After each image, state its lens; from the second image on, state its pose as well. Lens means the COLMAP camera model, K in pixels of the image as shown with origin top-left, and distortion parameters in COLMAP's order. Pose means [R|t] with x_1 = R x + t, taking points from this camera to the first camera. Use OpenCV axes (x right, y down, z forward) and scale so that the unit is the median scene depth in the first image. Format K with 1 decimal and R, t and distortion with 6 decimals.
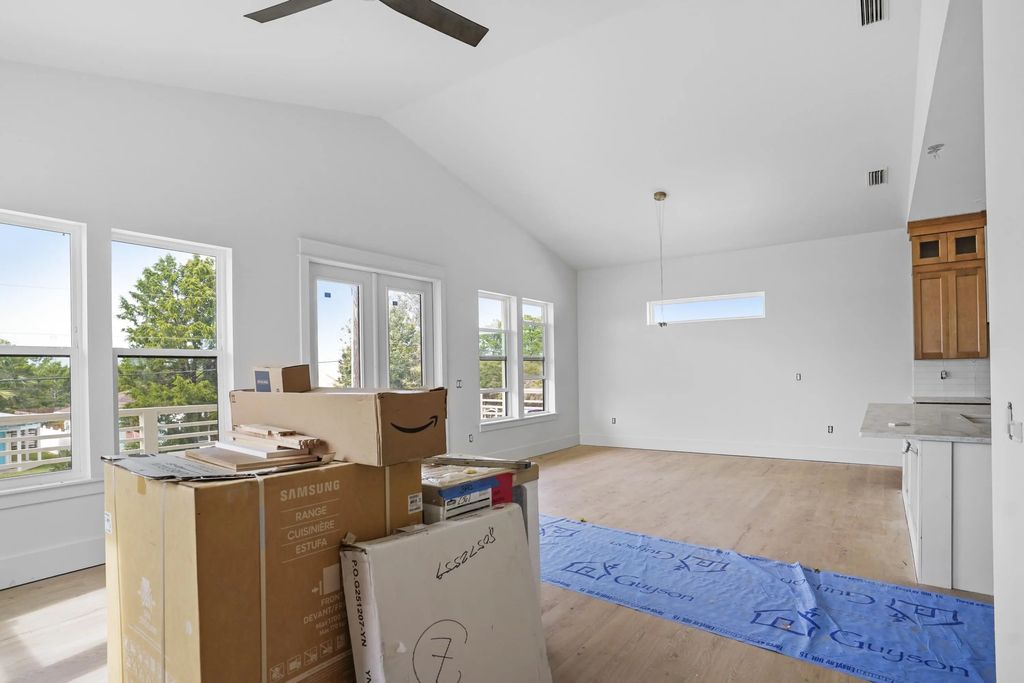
lens RADIAL K [[504.6, 0, 511.1], [0, 504.6, 369.3], [0, 0, 1]] dist [-0.000115, -0.000038]
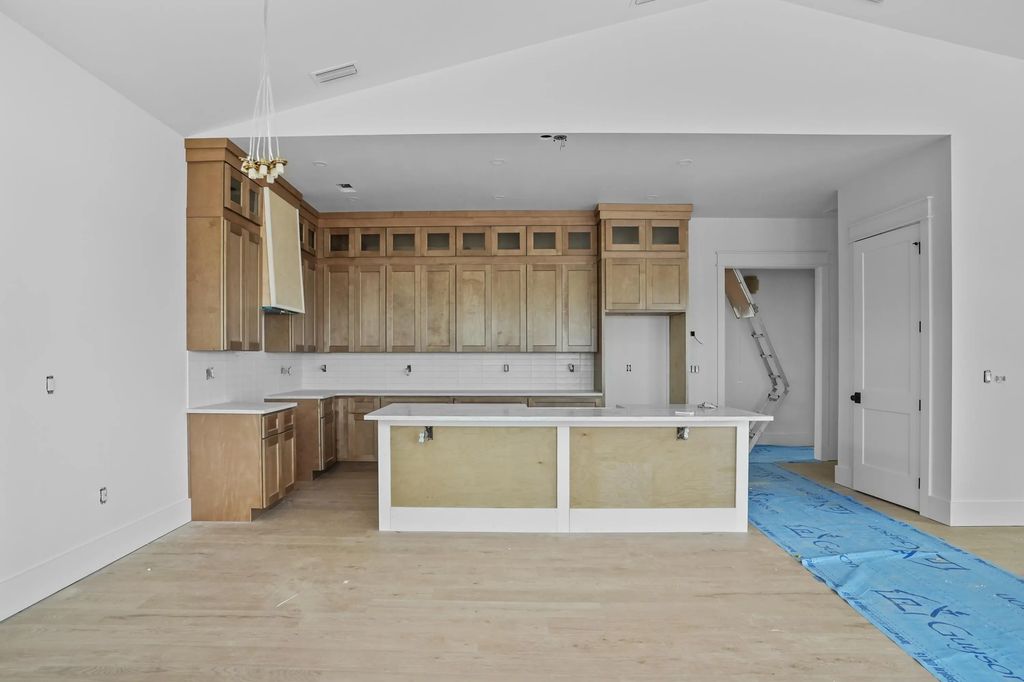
lens RADIAL K [[537.1, 0, 510.3], [0, 537.1, 360.5], [0, 0, 1]] dist [0.000196, 0.000848]
pose [[-0.592882, 0.014288, 0.805162, 0.049739], [0.007863, 0.999898, -0.011954, 0.006315], [-0.805251, -0.000757, -0.592934, 1.534320]]
